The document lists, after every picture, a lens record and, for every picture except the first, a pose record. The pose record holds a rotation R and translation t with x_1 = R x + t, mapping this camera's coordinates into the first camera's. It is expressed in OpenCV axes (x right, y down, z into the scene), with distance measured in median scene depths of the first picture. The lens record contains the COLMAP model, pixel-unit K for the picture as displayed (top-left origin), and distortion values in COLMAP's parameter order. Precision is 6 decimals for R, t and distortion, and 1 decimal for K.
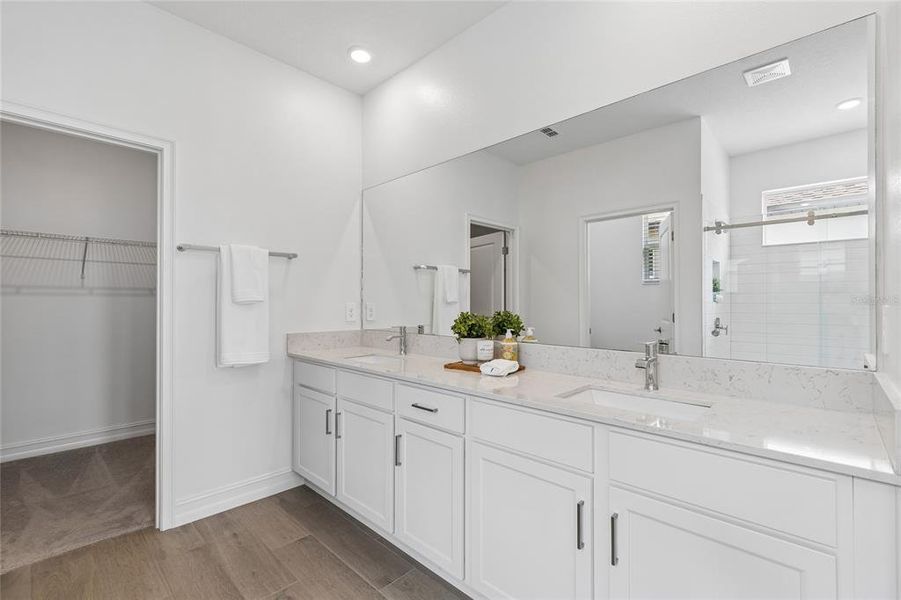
lens RADIAL K [[402.4, 0, 450.5], [0, 402.4, 300.0], [0, 0, 1]] dist [-0.037312, -0.000008]
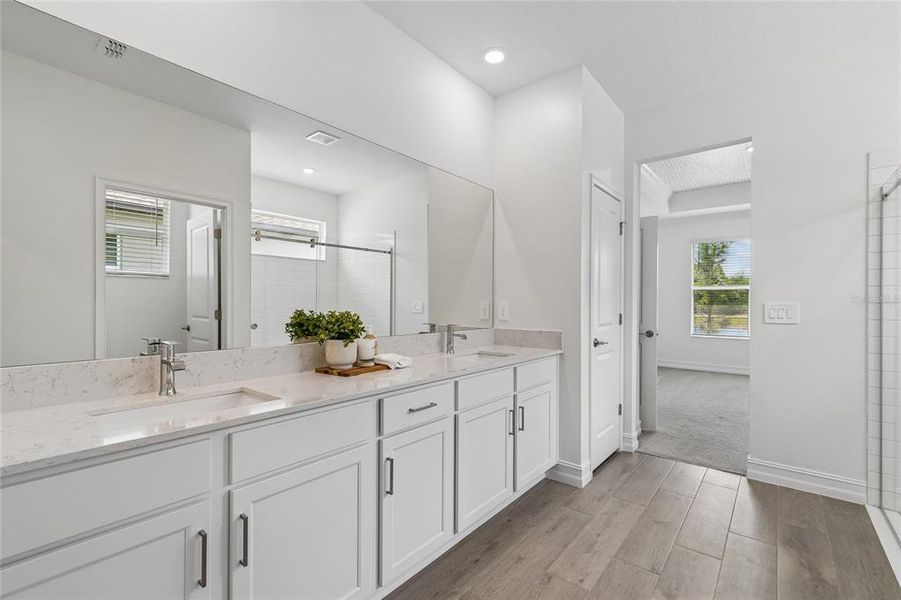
lens RADIAL K [[399.2, 0, 455.1], [0, 399.2, 303.0], [0, 0, 1]] dist [0.001273, -0.000273]
pose [[-0.094728, -0.004495, 0.995493, -0.993779], [-0.017423, 0.999844, 0.002857, 0.004794], [-0.995351, -0.017074, -0.094792, 0.959098]]
